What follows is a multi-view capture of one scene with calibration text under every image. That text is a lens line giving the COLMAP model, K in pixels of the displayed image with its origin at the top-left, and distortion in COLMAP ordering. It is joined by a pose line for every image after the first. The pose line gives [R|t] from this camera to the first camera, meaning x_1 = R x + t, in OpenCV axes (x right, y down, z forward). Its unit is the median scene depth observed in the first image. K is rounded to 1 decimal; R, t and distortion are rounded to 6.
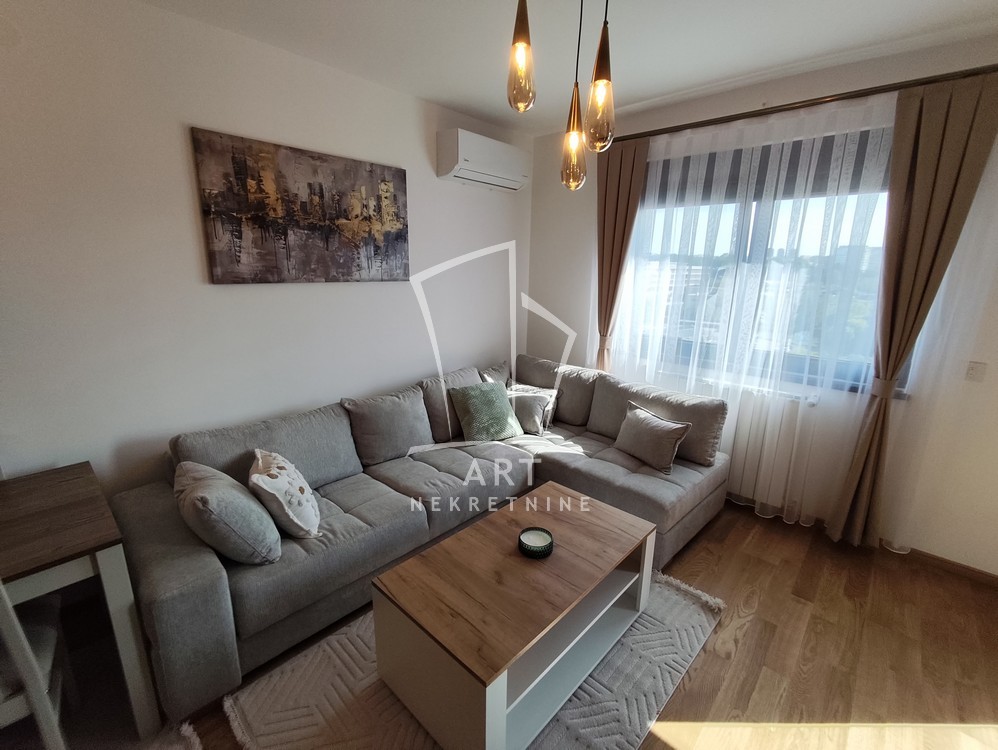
lens RADIAL K [[440.0, 0, 500.2], [0, 440.0, 372.3], [0, 0, 1]] dist [0.005884, -0.004195]
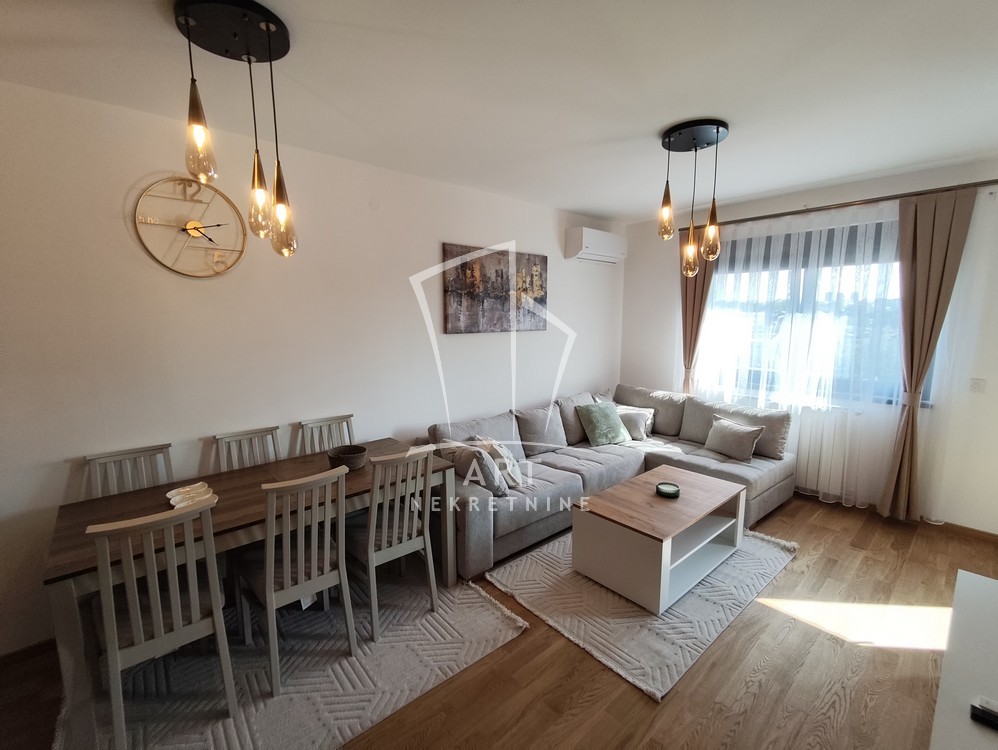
lens RADIAL K [[440.0, 0, 495.2], [0, 440.0, 378.6], [0, 0, 1]] dist [0.005884, -0.004195]
pose [[0.994041, -0.007835, -0.108728, -0.259951], [-0.002972, 0.995095, -0.098877, 0.105174], [0.108970, 0.098611, 0.989142, -0.486444]]
